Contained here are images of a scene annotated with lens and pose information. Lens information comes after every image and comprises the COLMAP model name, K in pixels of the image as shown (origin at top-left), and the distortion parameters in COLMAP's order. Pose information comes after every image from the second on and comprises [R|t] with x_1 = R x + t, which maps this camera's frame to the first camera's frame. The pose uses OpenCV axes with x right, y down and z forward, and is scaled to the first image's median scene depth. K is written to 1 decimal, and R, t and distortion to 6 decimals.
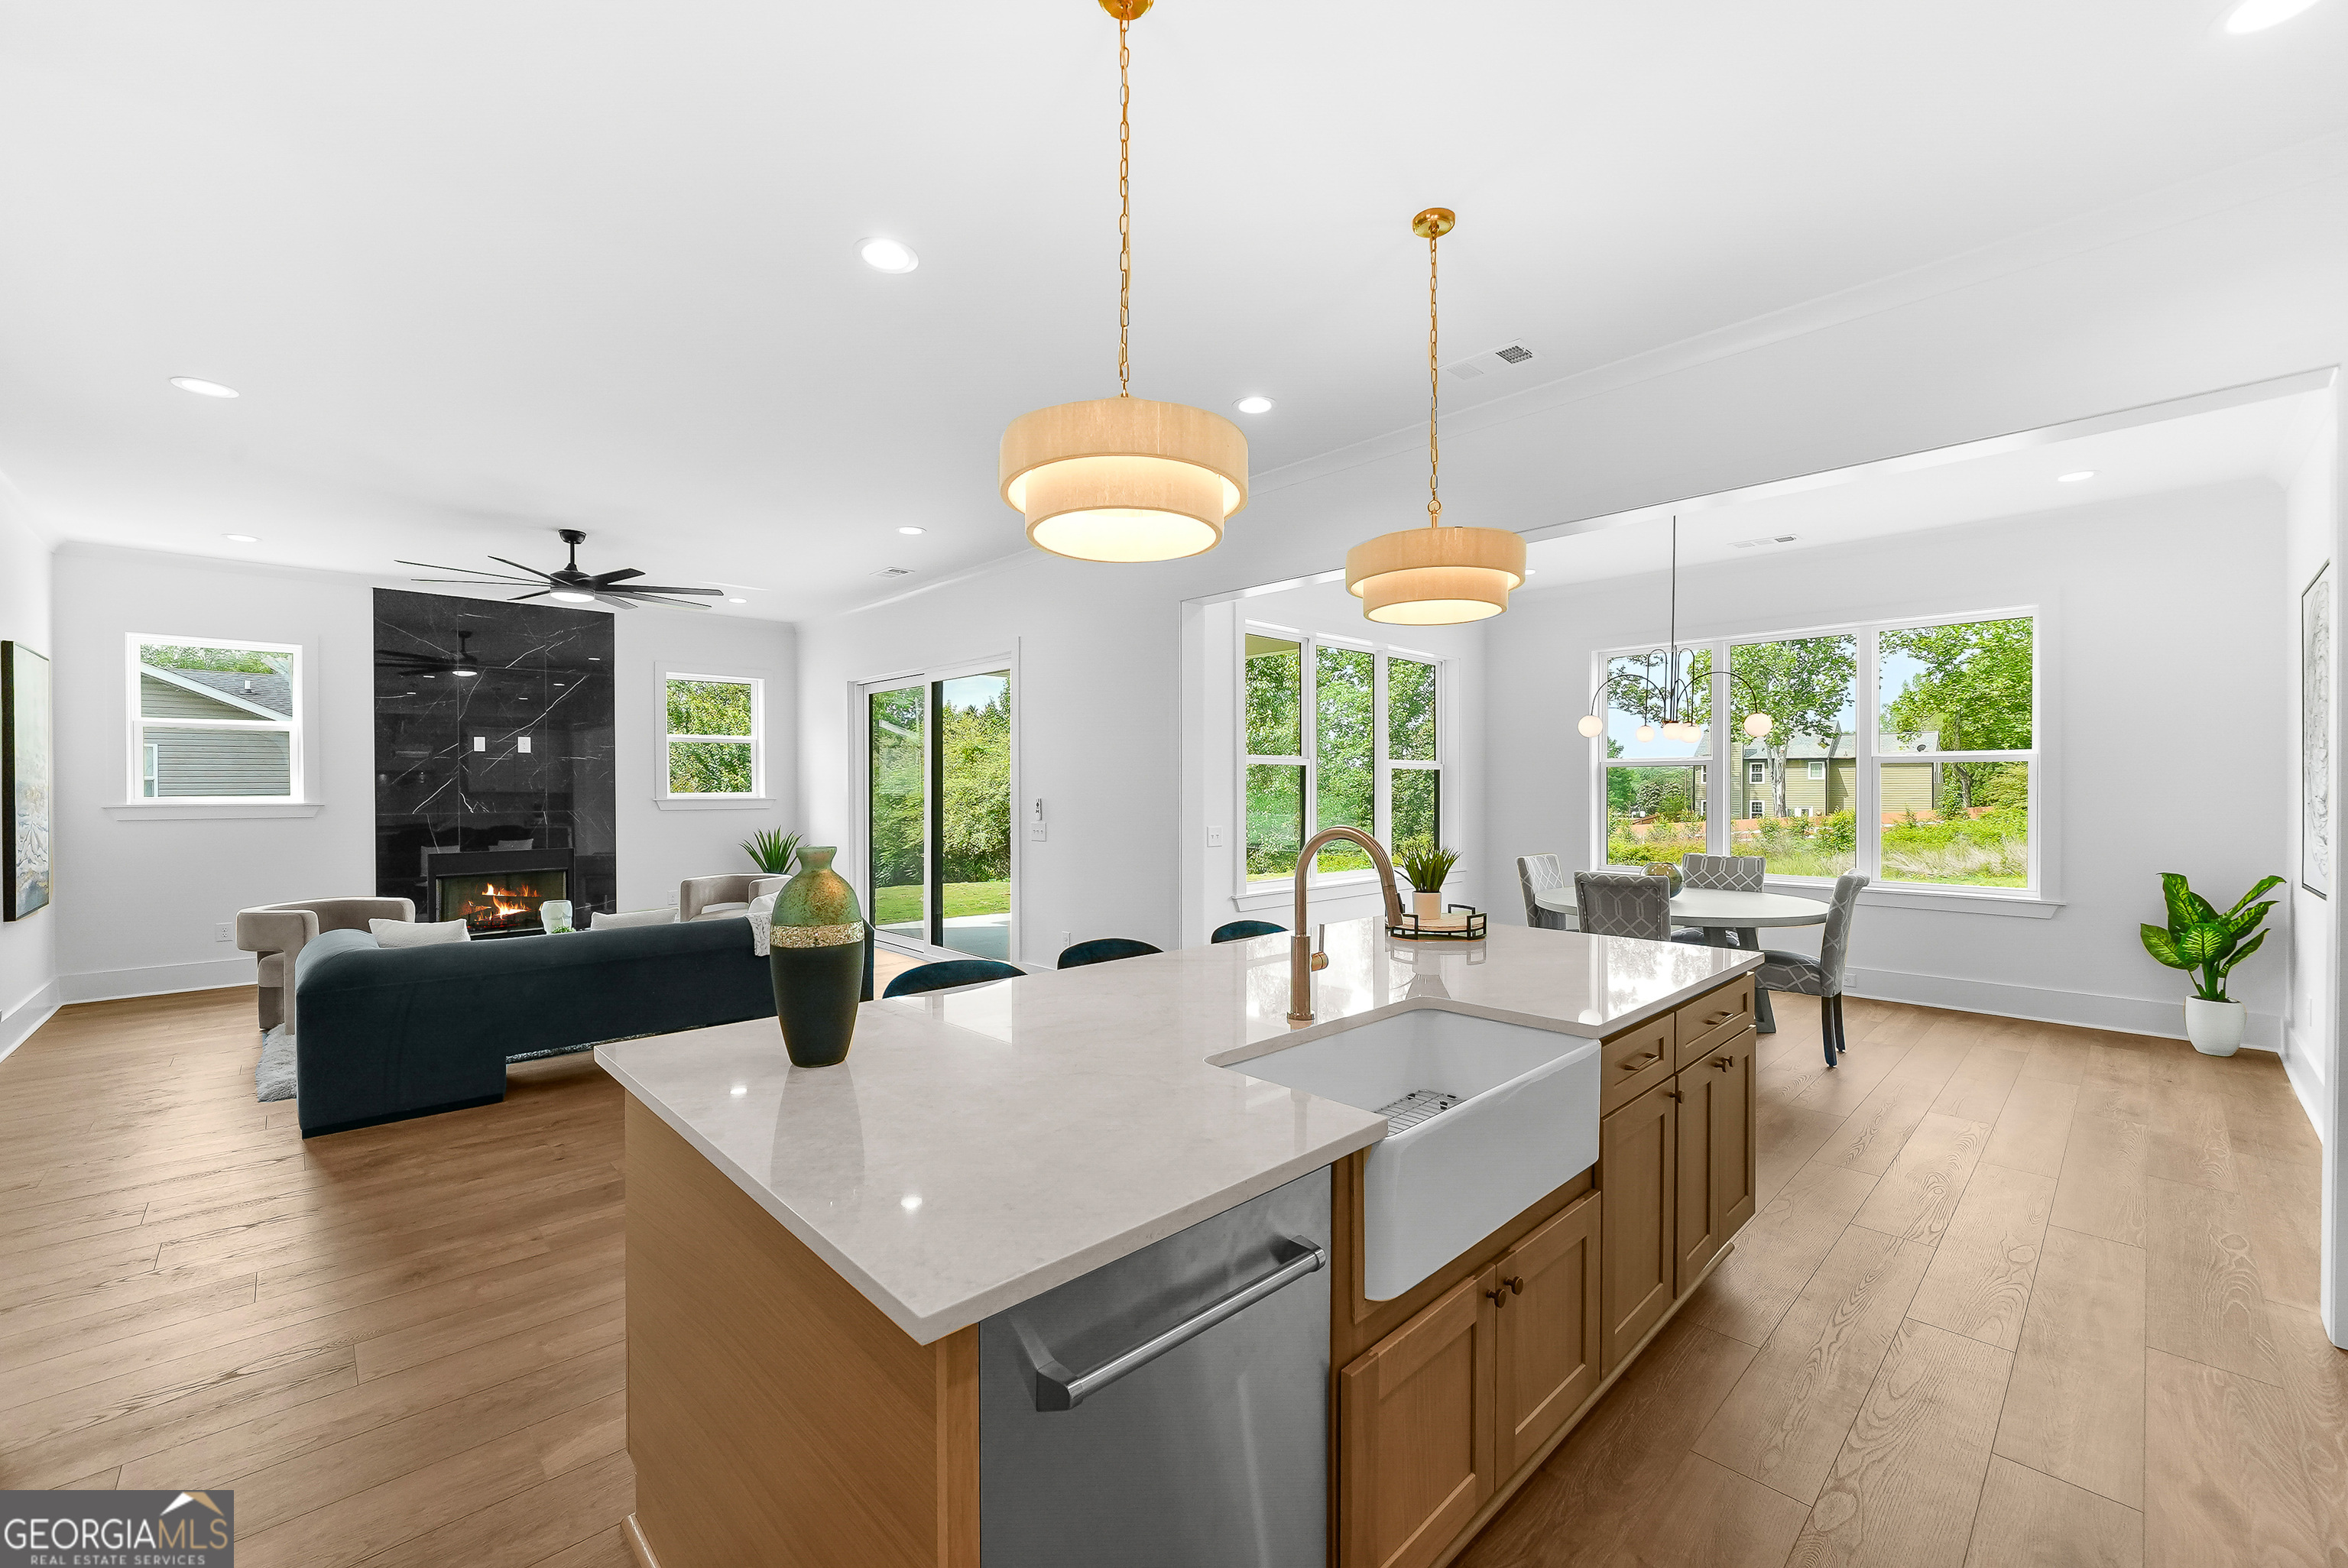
lens RADIAL K [[931.0, 0, 1174.6], [0, 931.0, 783.4], [0, 0, 1]] dist [-0.005184, 0.000943]
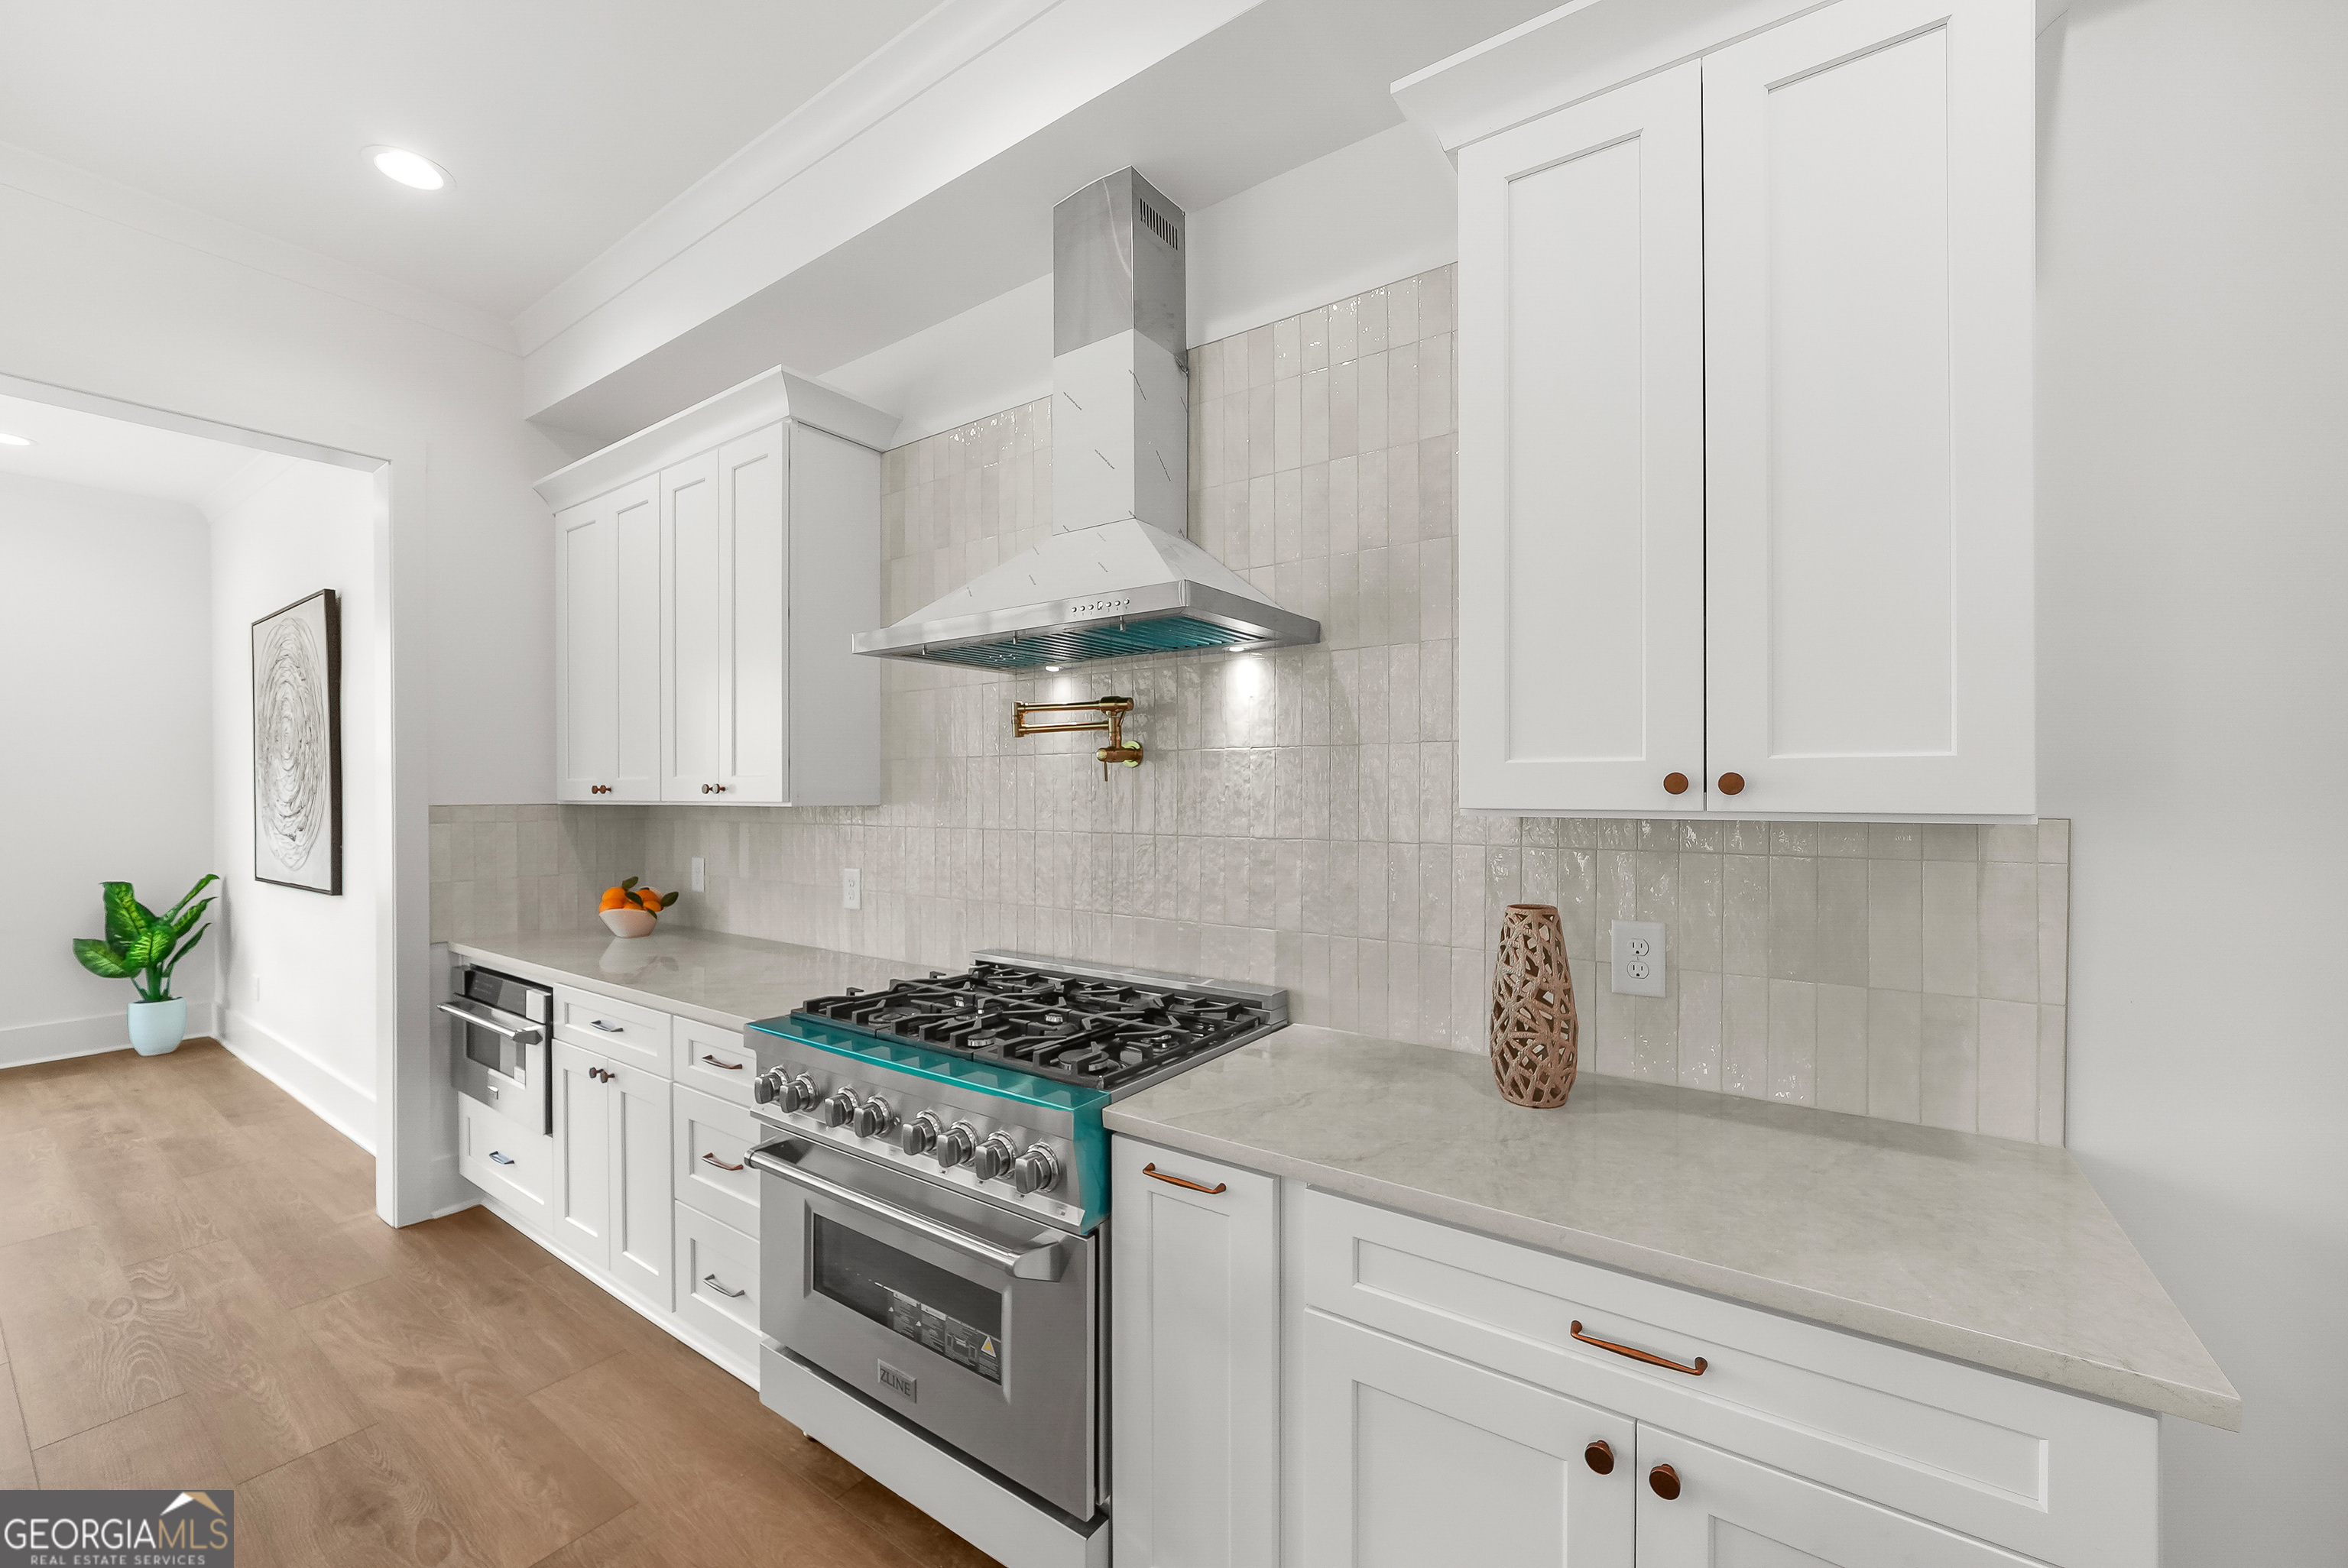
lens RADIAL K [[911.4, 0, 1178.9], [0, 911.4, 797.8], [0, 0, 1]] dist [-0.008228, 0.002561]
pose [[-0.202587, -0.006866, 0.979240, -0.085010], [0.001945, 0.999971, 0.007414, 0.003200], [-0.979262, 0.003407, -0.202567, 0.089460]]
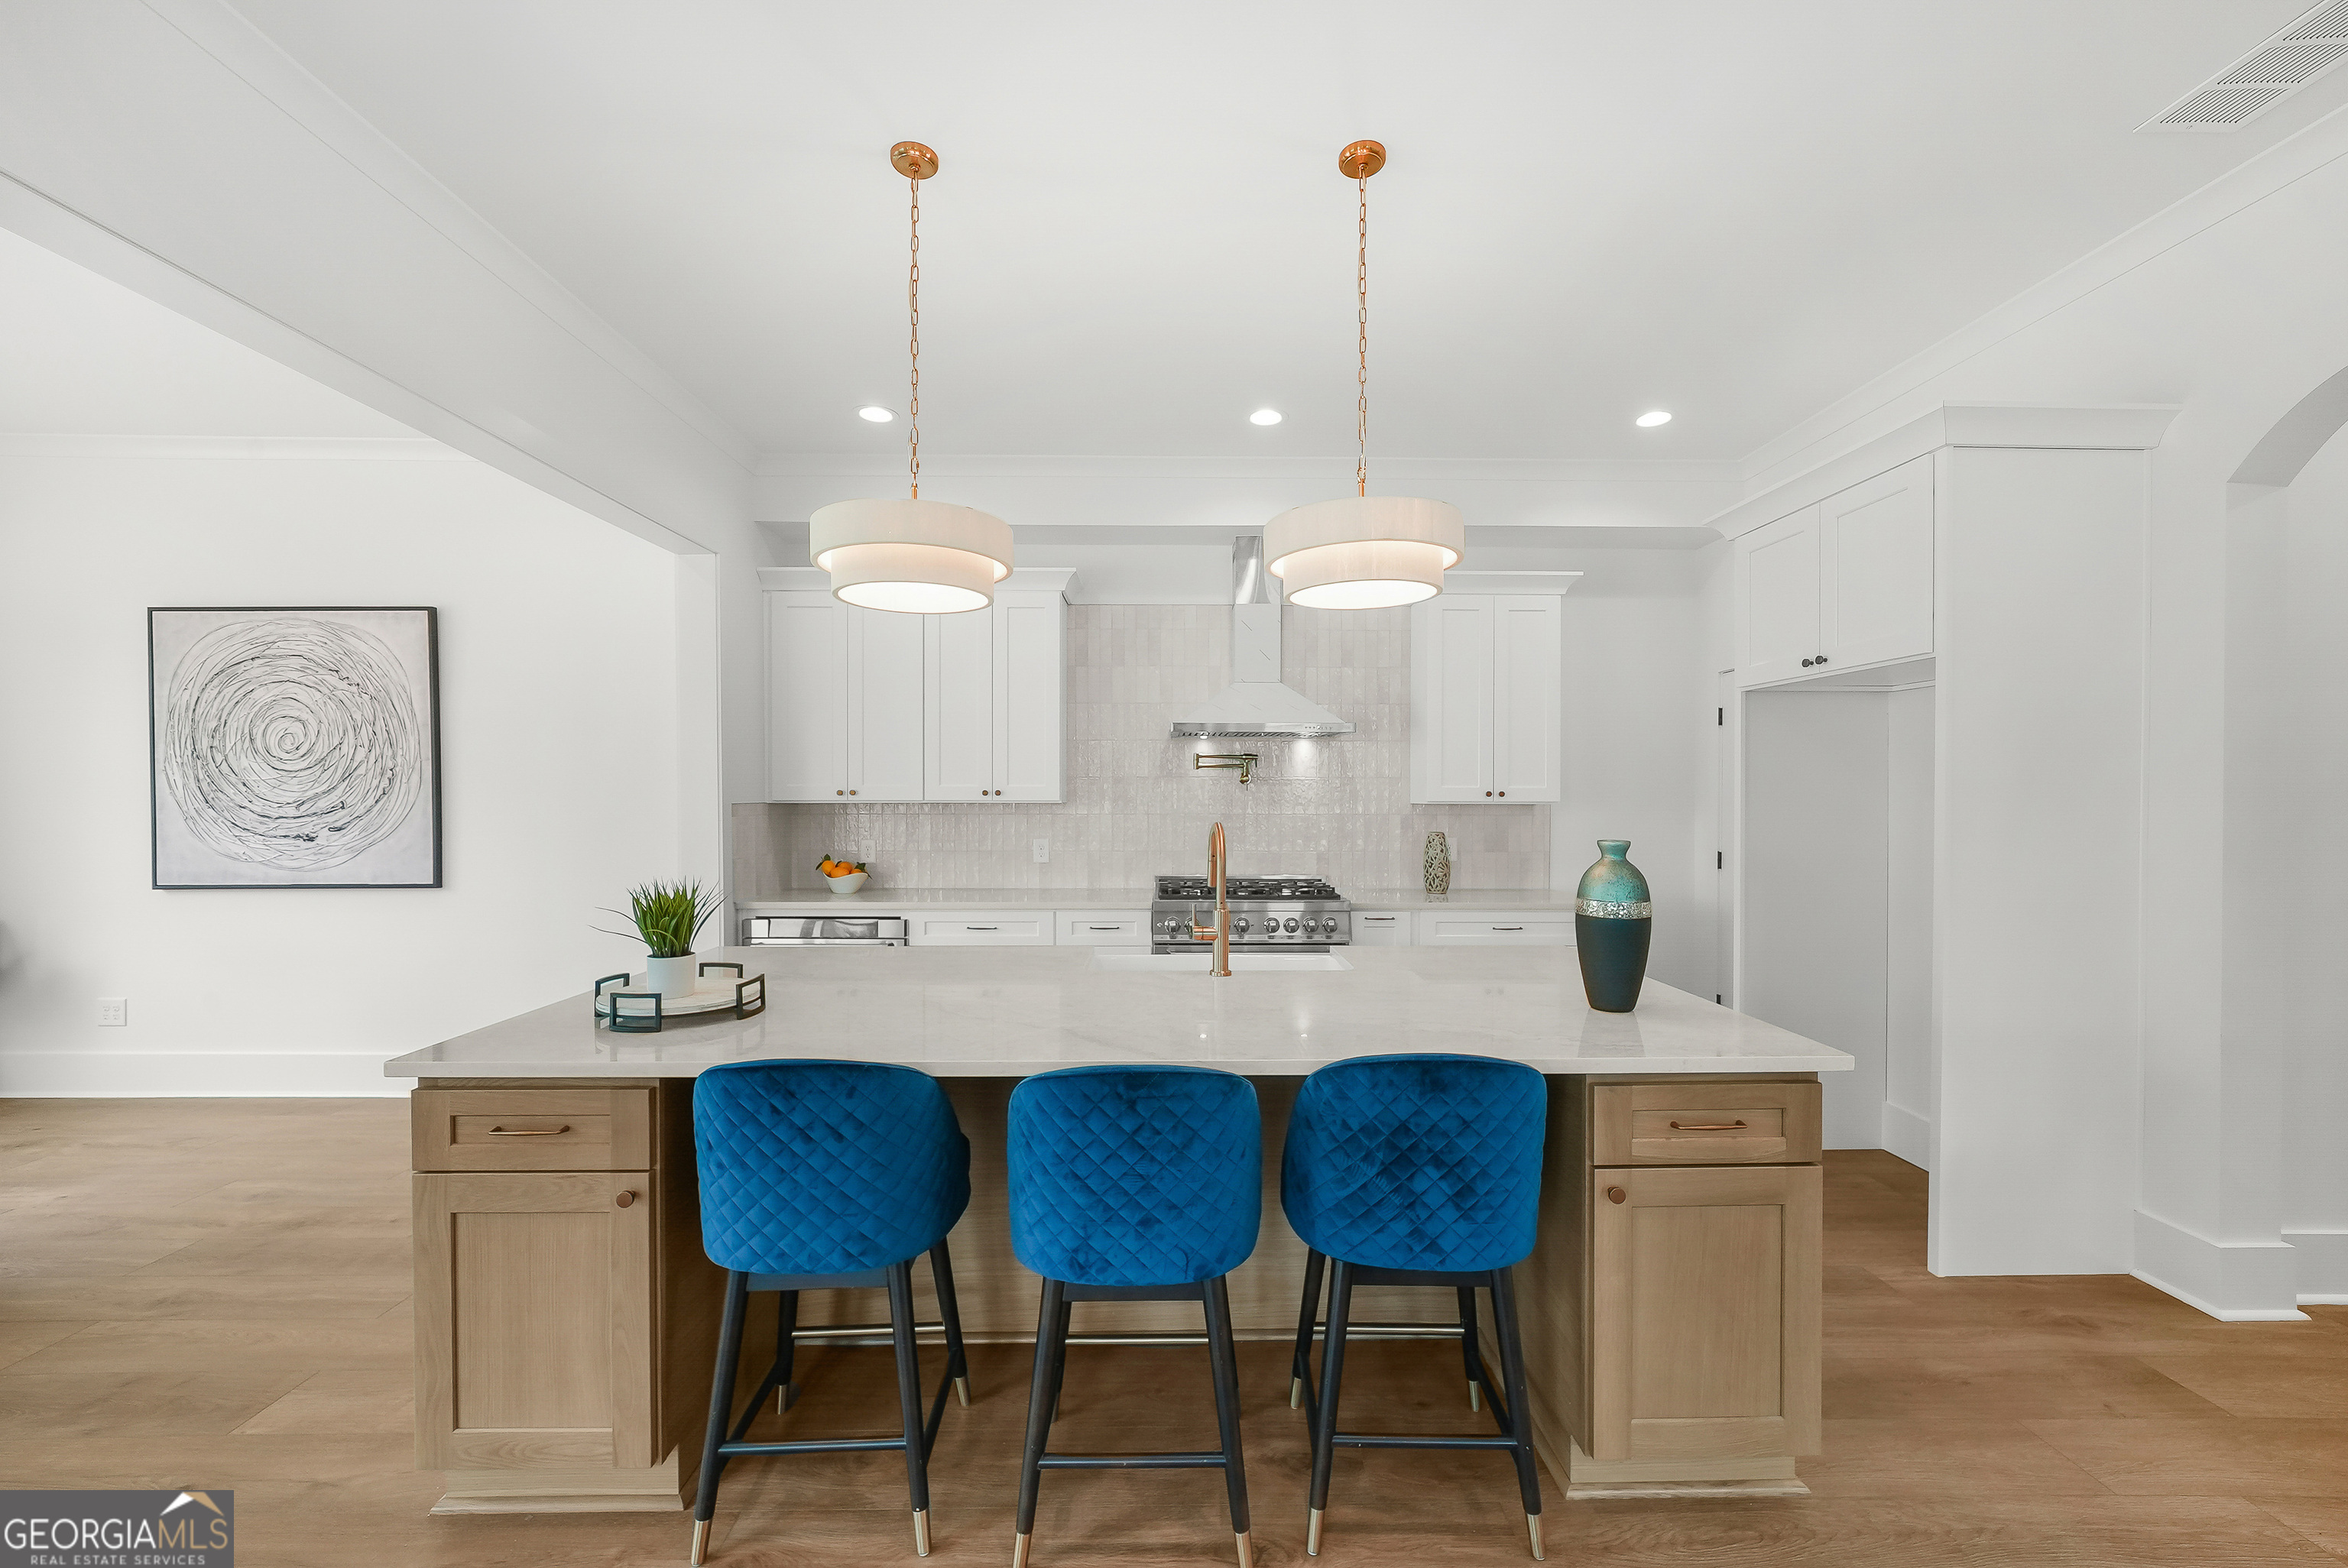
lens RADIAL K [[931.0, 0, 1165.4], [0, 931.0, 805.0], [0, 0, 1]] dist [-0.005184, 0.000943]
pose [[-0.729635, -0.008658, 0.683782, -0.263665], [-0.001792, 0.999941, 0.010749, 0.003202], [-0.683835, 0.006618, -0.729607, 0.787776]]
